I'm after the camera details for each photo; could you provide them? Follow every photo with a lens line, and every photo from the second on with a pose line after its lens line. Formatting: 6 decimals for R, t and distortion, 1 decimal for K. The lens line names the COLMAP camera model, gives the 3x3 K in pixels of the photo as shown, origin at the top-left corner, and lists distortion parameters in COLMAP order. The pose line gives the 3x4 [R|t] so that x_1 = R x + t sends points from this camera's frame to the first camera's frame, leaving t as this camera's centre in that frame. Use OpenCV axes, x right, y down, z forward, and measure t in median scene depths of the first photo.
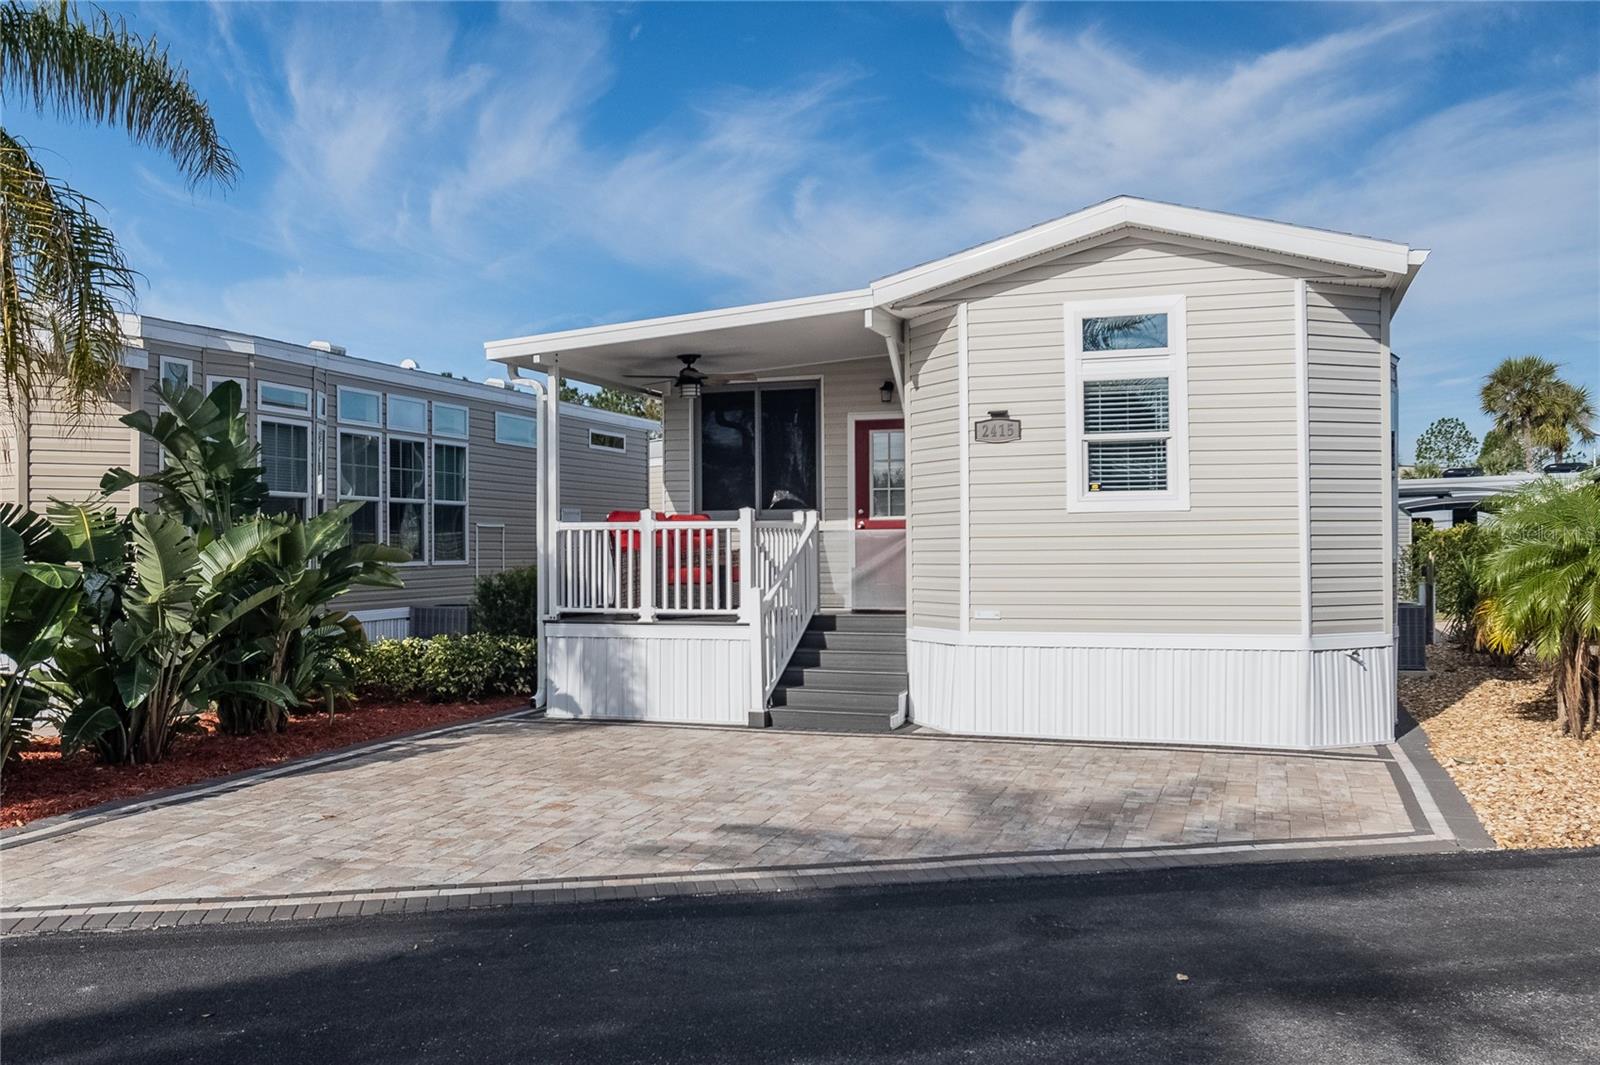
lens RADIAL K [[1338.8, 0, 763.5], [0, 1338.8, 505.9], [0, 0, 1]] dist [-0.006627, -0.000309]
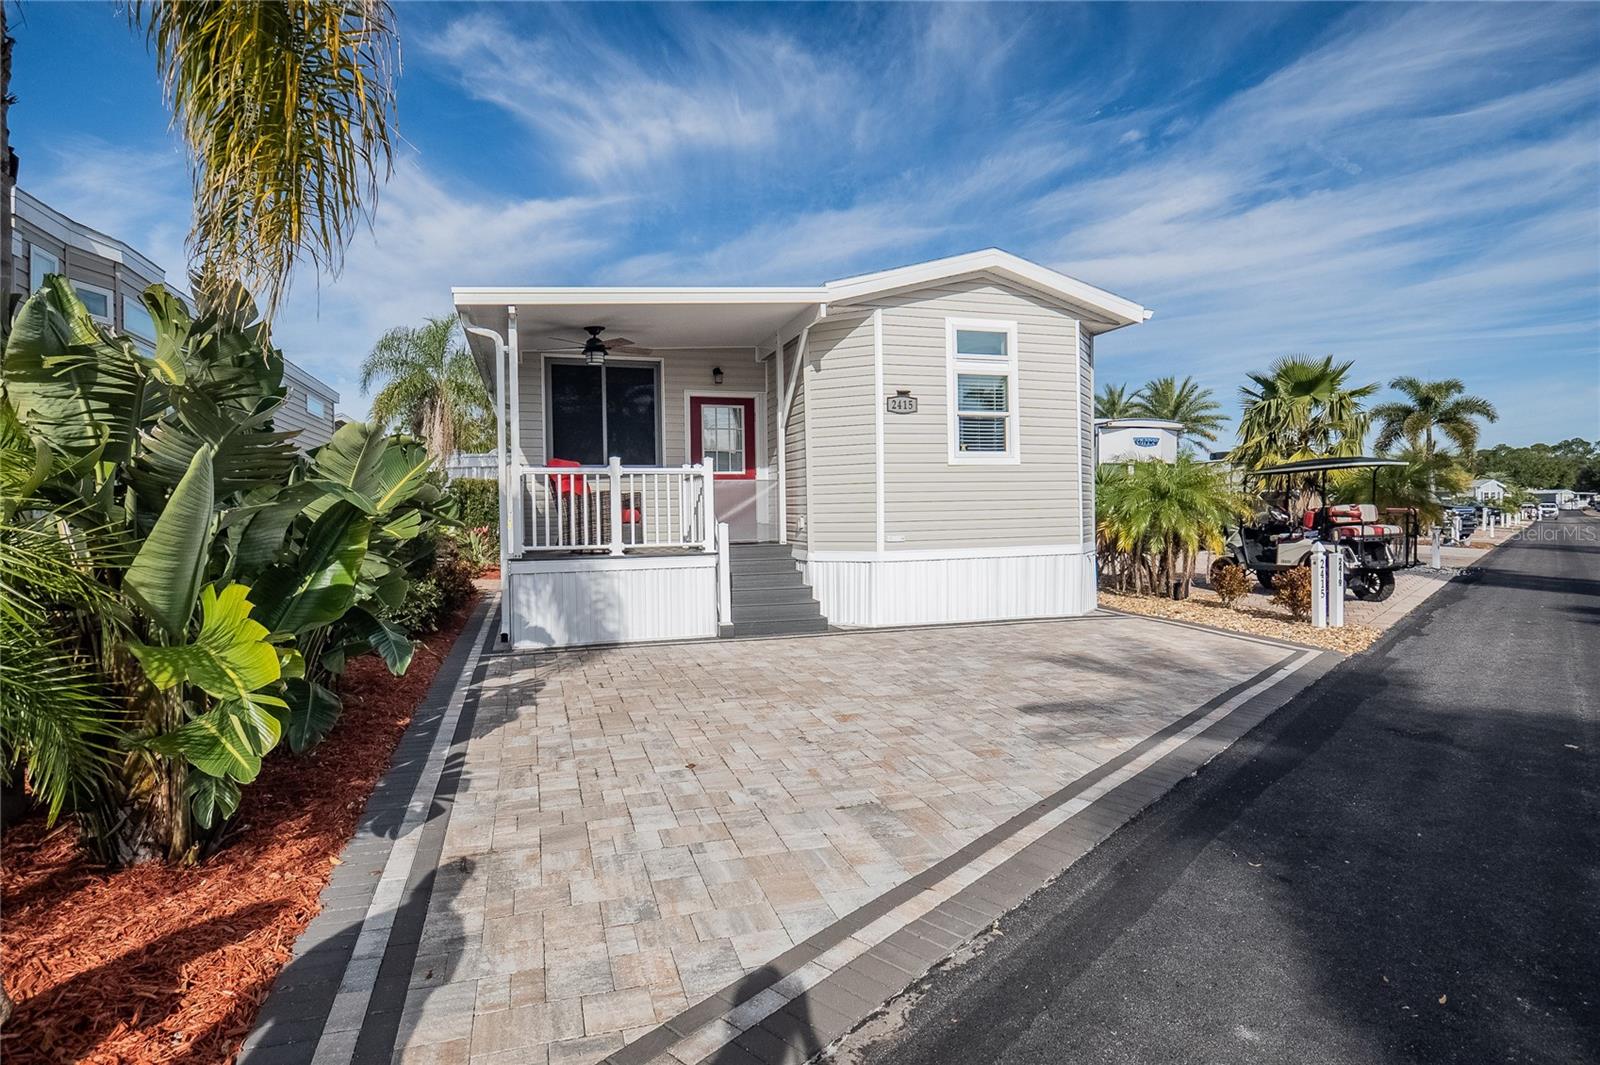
lens RADIAL K [[857.4, 0, 797.7], [0, 857.4, 511.4], [0, 0, 1]] dist [0.022427, -0.029152]
pose [[0.787626, -0.006389, 0.616120, -0.455005], [-0.008828, 0.999727, 0.021653, 0.035197], [-0.616090, -0.022493, 0.787354, 0.369706]]
